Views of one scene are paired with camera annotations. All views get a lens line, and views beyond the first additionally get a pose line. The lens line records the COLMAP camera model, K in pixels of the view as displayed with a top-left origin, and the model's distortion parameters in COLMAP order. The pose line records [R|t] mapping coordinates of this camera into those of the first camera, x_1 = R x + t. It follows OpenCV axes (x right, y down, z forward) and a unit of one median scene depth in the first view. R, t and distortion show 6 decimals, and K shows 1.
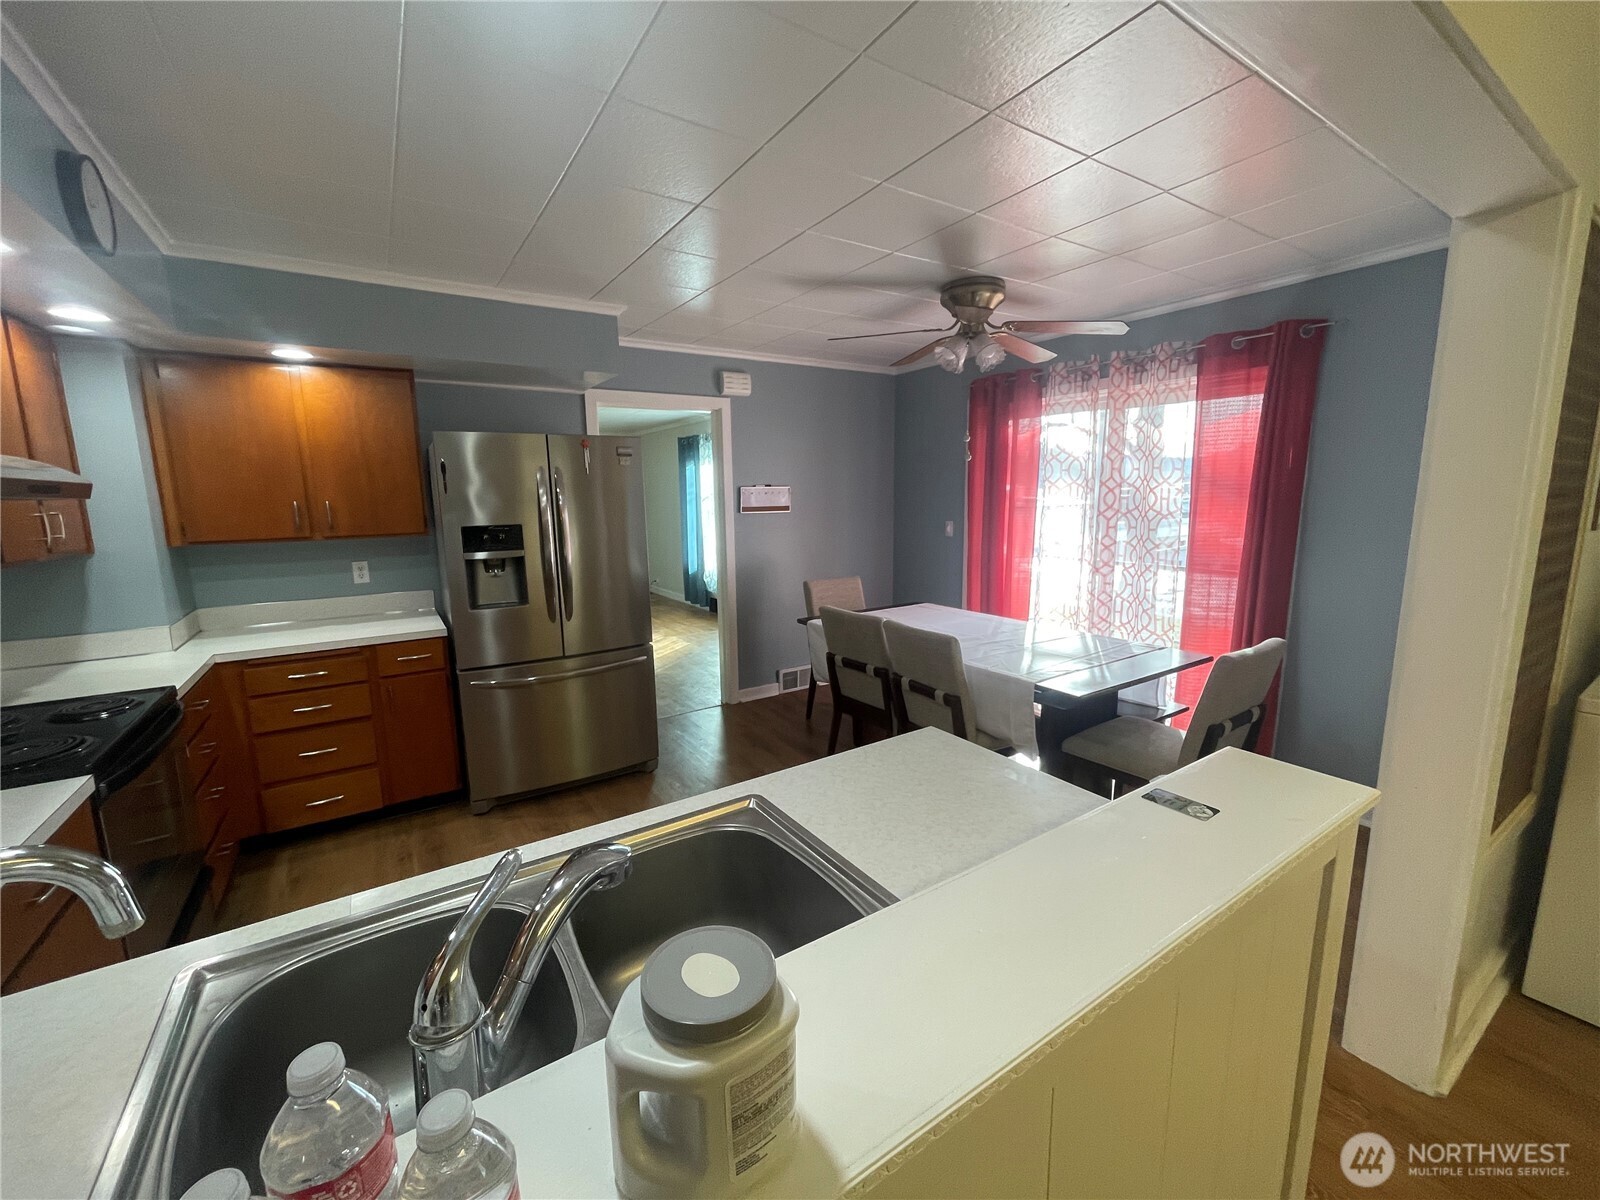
lens RADIAL K [[645.1, 0, 802.4], [0, 645.1, 596.4], [0, 0, 1]] dist [0.001167, -0.001651]
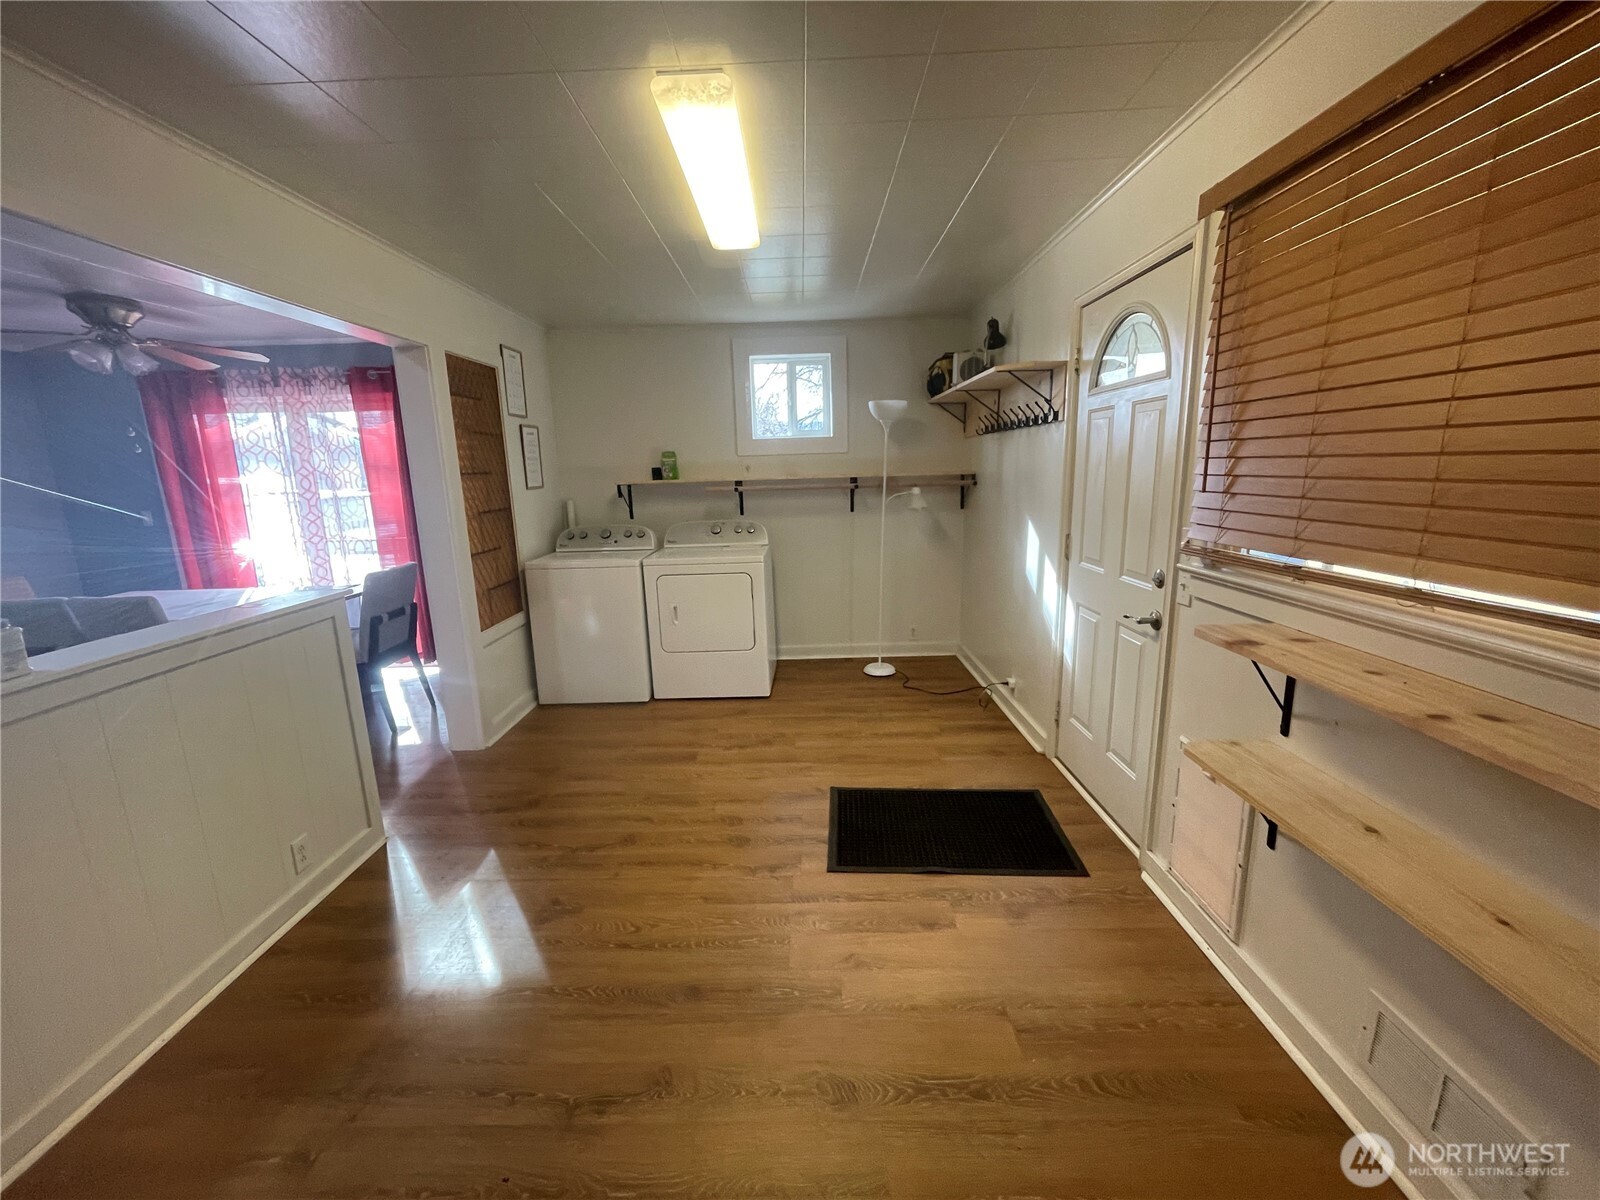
lens RADIAL K [[645.1, 0, 791.1], [0, 645.1, 596.2], [0, 0, 1]] dist [0.001167, -0.001651]
pose [[0.561691, -0.164816, 0.810764, -0.056397], [0.153470, 0.983706, 0.093650, 0.100884], [-0.812989, 0.071826, 0.577833, -0.530003]]
